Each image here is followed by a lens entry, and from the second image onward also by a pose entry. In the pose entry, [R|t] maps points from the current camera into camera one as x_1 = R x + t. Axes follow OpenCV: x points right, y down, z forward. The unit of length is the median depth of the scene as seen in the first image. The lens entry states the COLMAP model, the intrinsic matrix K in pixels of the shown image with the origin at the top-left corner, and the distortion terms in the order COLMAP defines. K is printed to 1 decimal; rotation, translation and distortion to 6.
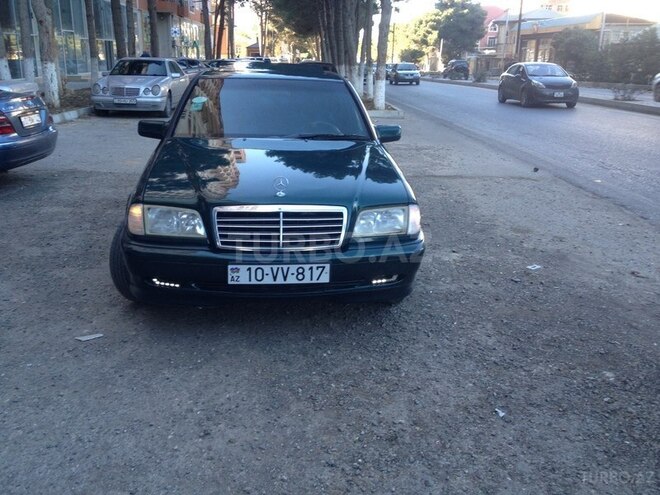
lens RADIAL K [[625.4, 0, 324.6], [0, 625.4, 231.9], [0, 0, 1]] dist [0.071820, -0.160381]
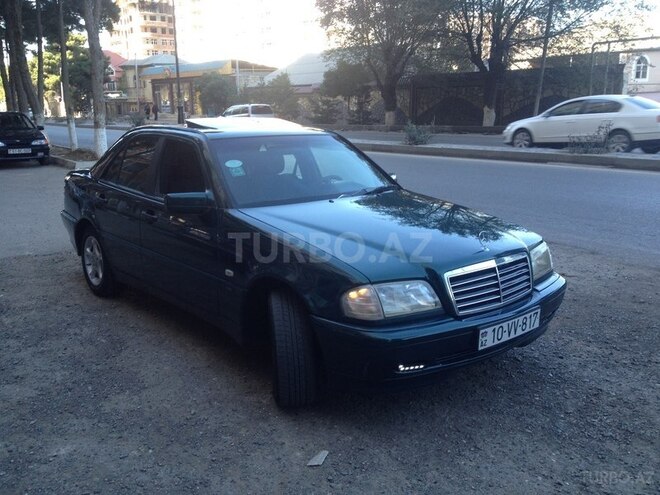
lens RADIAL K [[625.4, 0, 324.6], [0, 625.4, 231.9], [0, 0, 1]] dist [0.071820, -0.160381]
pose [[0.831267, -0.132548, 0.539839, -0.816618], [0.166875, 0.985866, -0.014898, -0.115006], [-0.530234, 0.102470, 0.841636, 0.302174]]
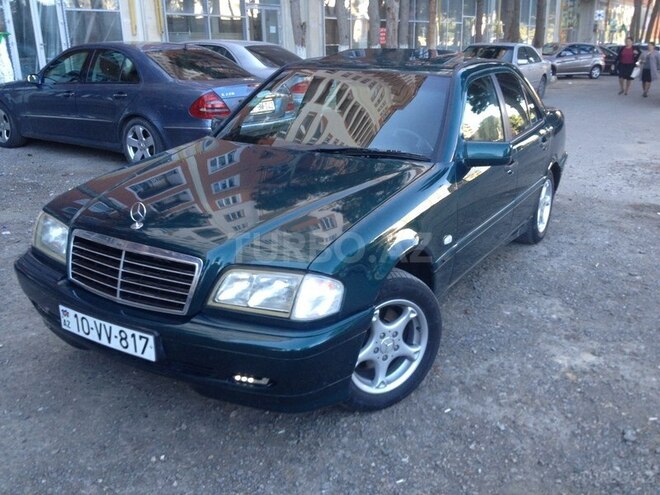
lens RADIAL K [[625.4, 0, 324.6], [0, 625.4, 231.9], [0, 0, 1]] dist [0.071820, -0.160381]
pose [[0.792857, 0.165197, -0.586590, 0.541573], [-0.153295, 0.985670, 0.070388, -0.139253], [0.589813, 0.034113, 0.806819, 0.539814]]
